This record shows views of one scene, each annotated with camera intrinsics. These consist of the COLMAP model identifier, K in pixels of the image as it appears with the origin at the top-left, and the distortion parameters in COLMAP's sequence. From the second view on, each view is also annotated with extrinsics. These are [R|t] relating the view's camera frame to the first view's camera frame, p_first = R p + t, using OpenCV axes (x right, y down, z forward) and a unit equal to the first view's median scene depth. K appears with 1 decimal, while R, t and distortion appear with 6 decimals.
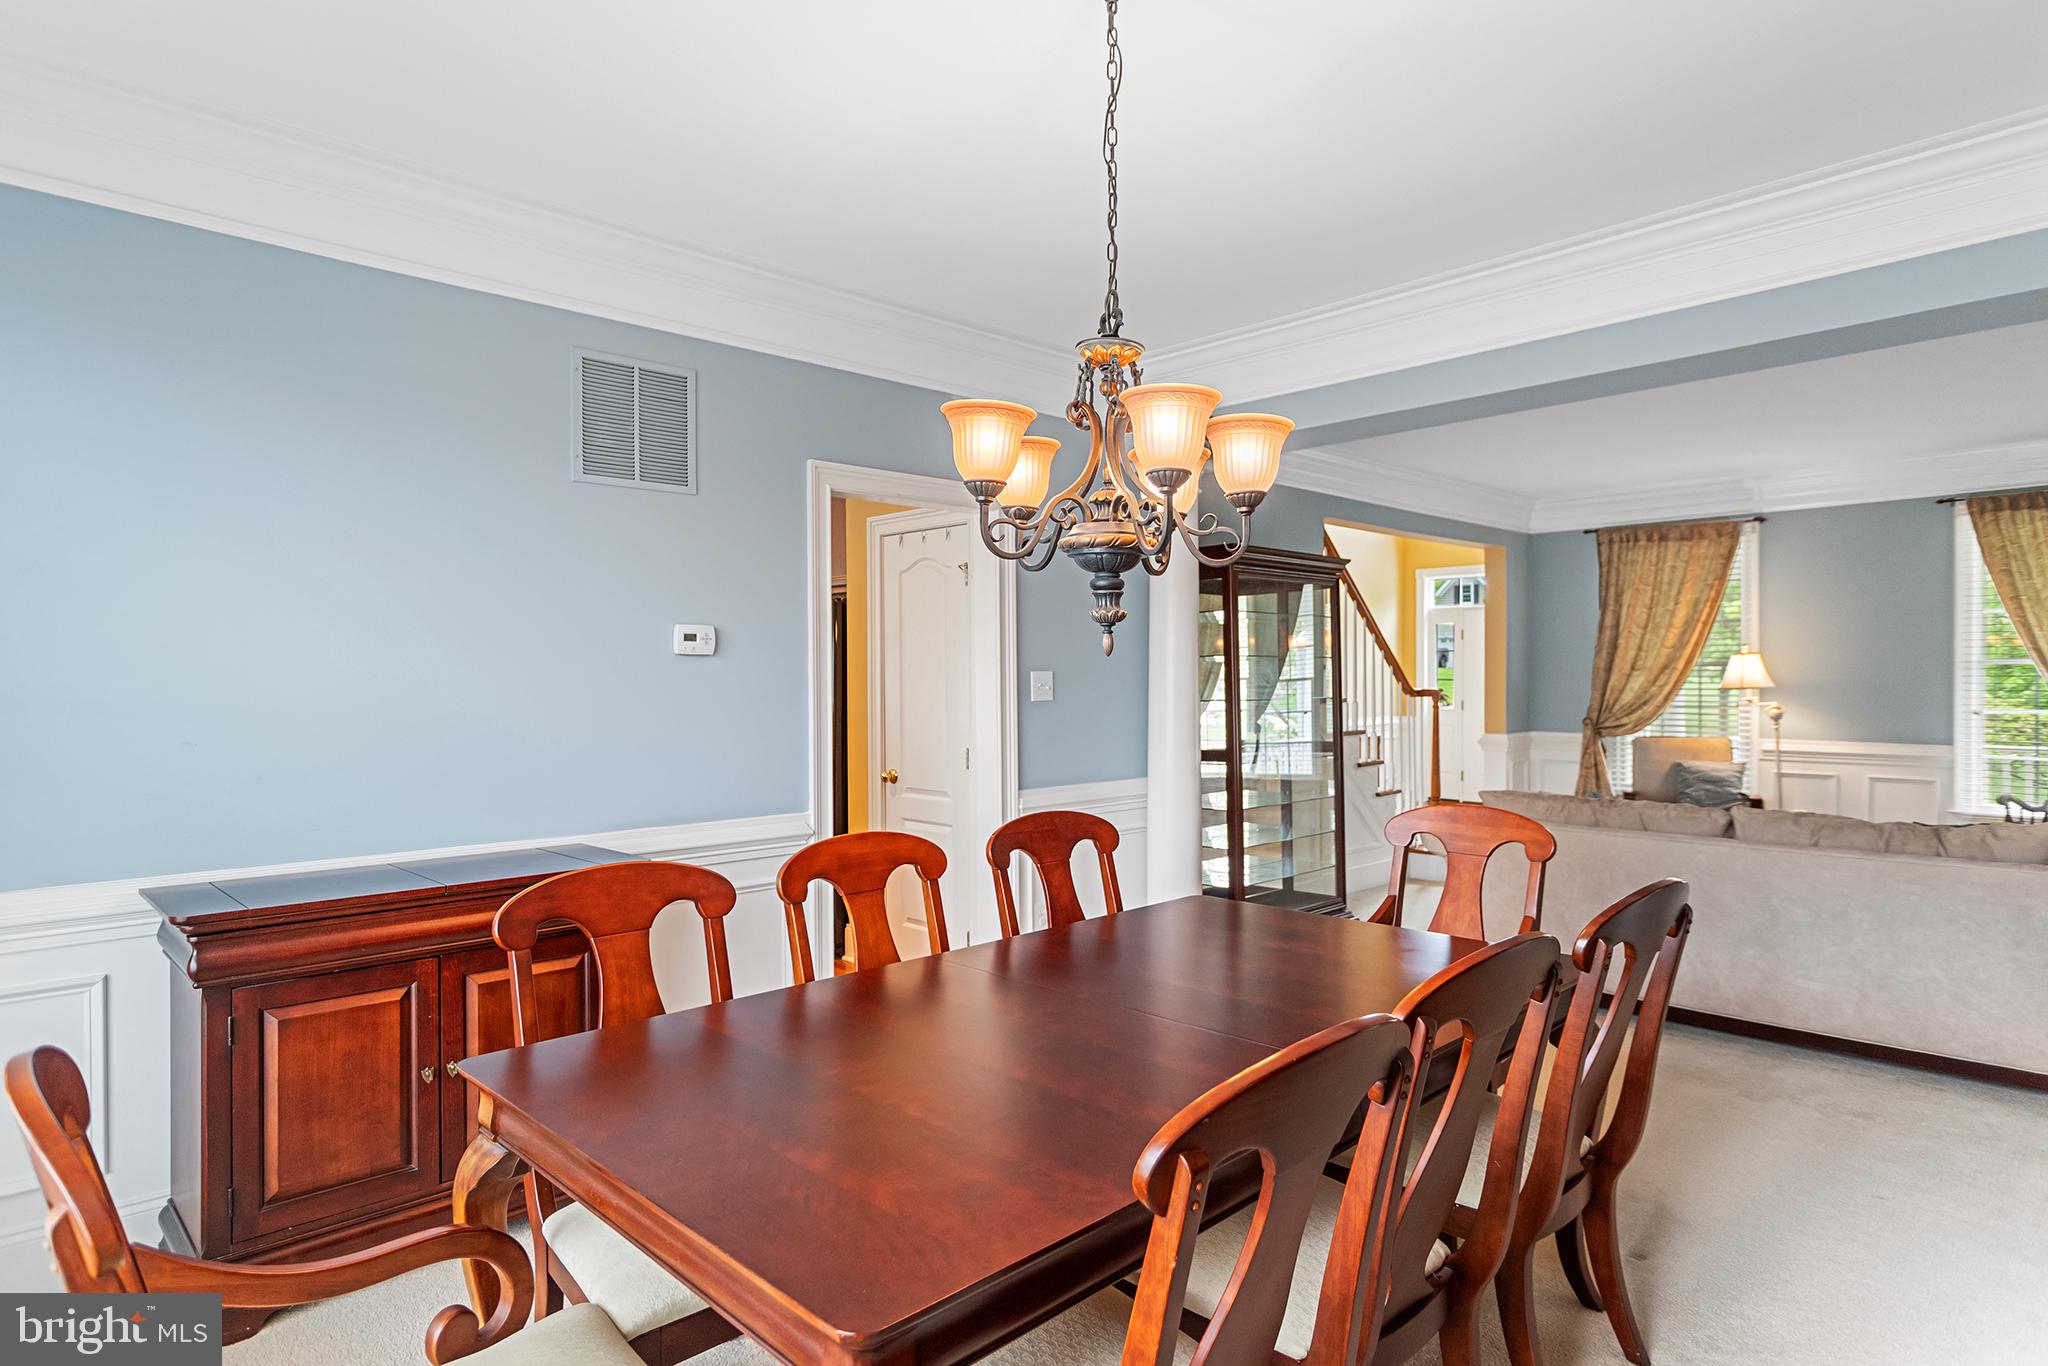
lens RADIAL K [[1138.9, 0, 1027.0], [0, 1138.9, 681.8], [0, 0, 1]] dist [0.003667, 0.000403]
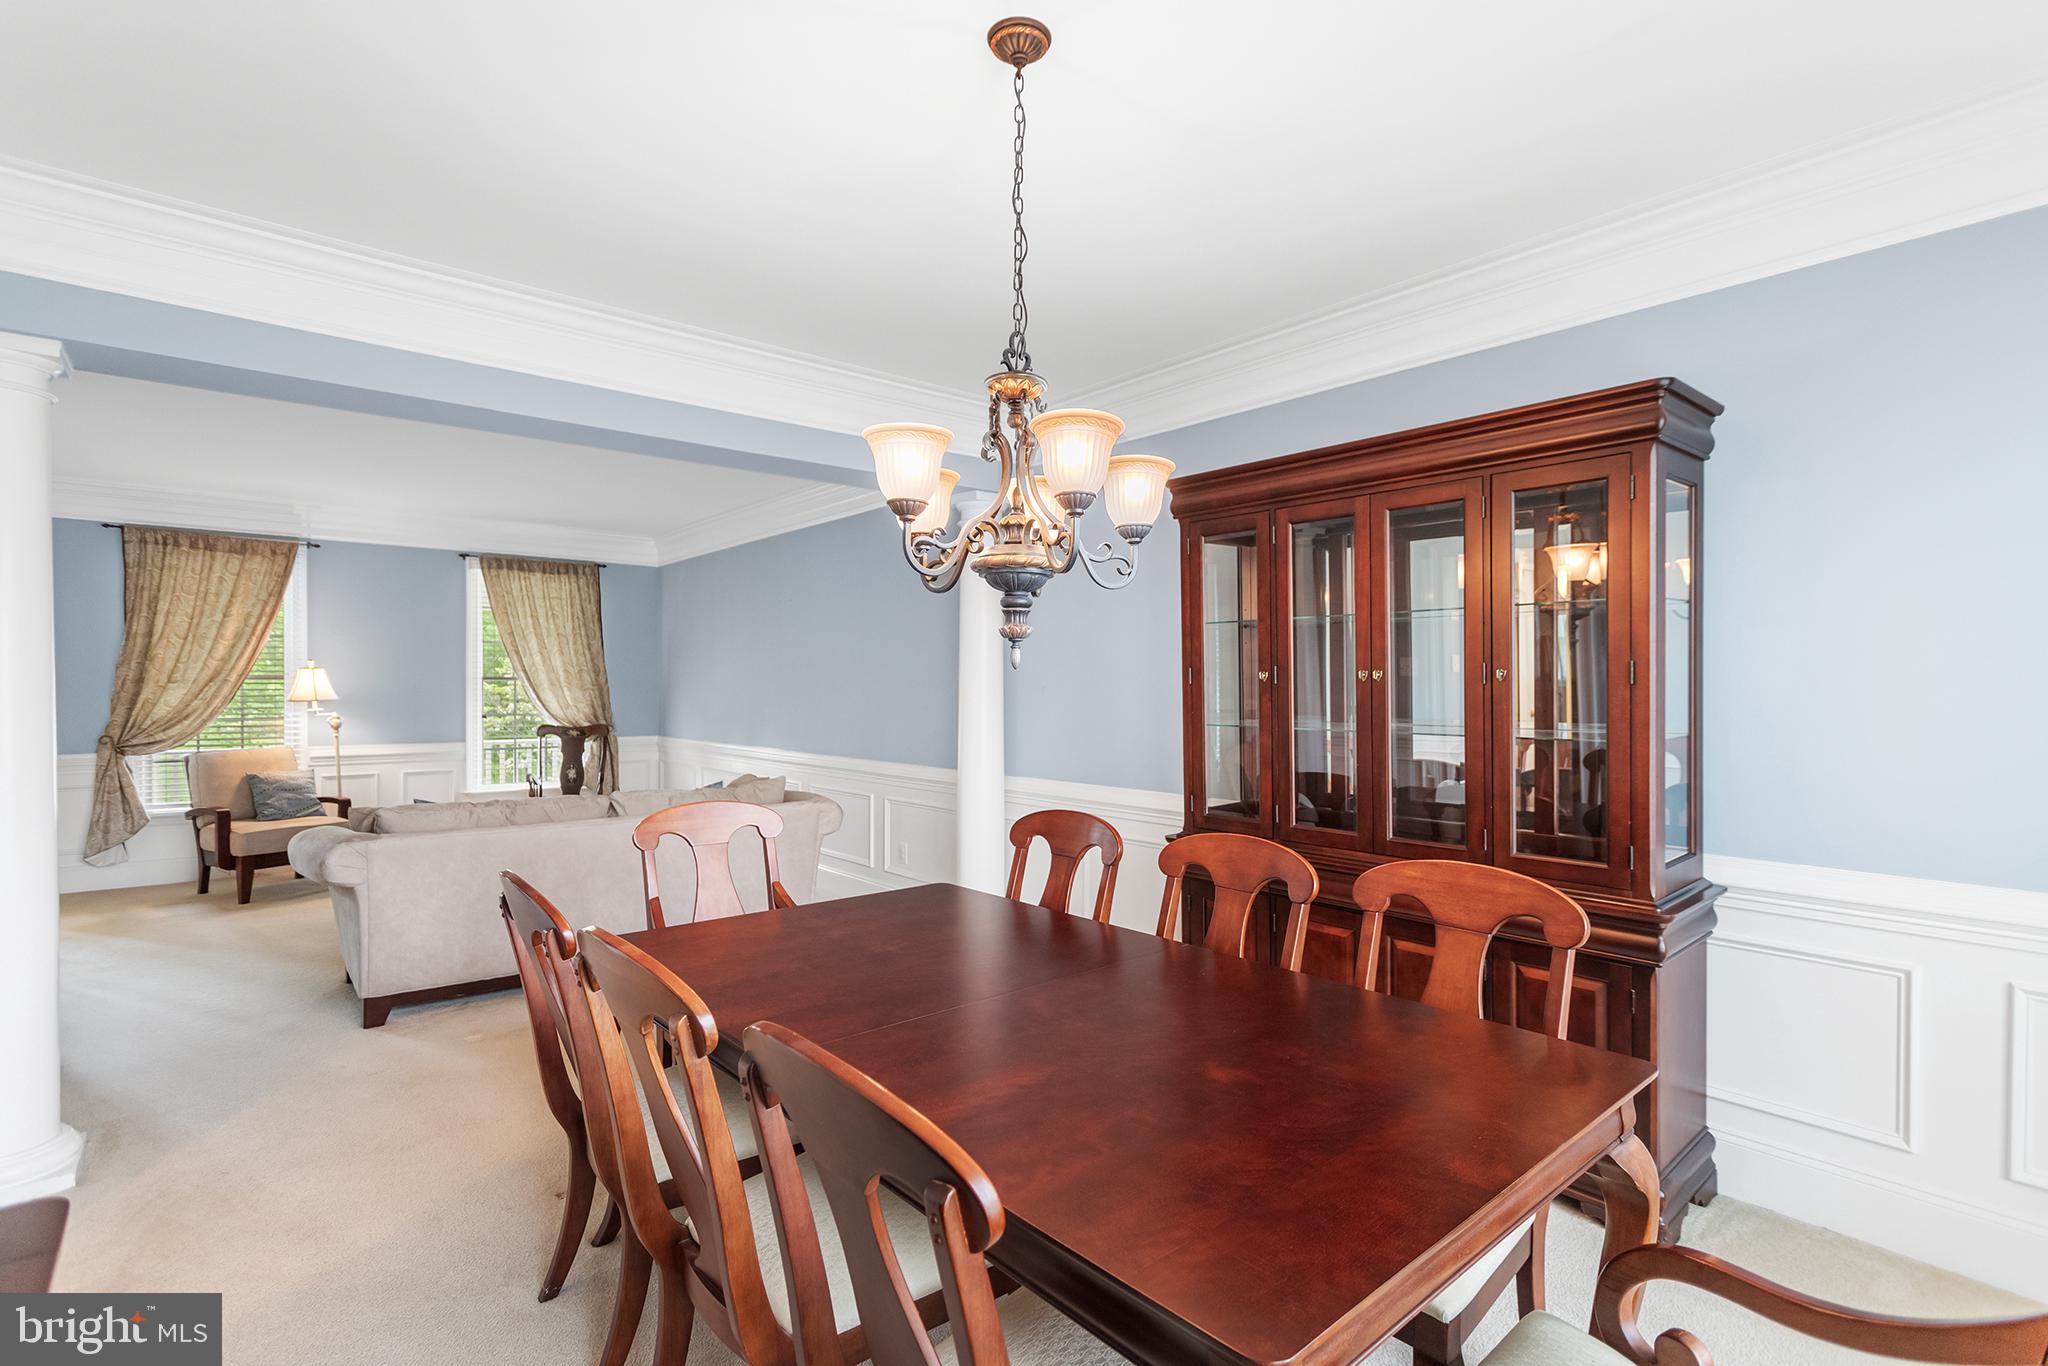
lens RADIAL K [[973.8, 0, 1029.3], [0, 973.8, 690.5], [0, 0, 1]] dist [0.004398, 0.001117]
pose [[0.071408, 0.002038, 0.997445, -0.228661], [0.003919, 0.999990, -0.002324, 0.001080], [-0.997439, 0.004075, 0.071400, 0.245551]]
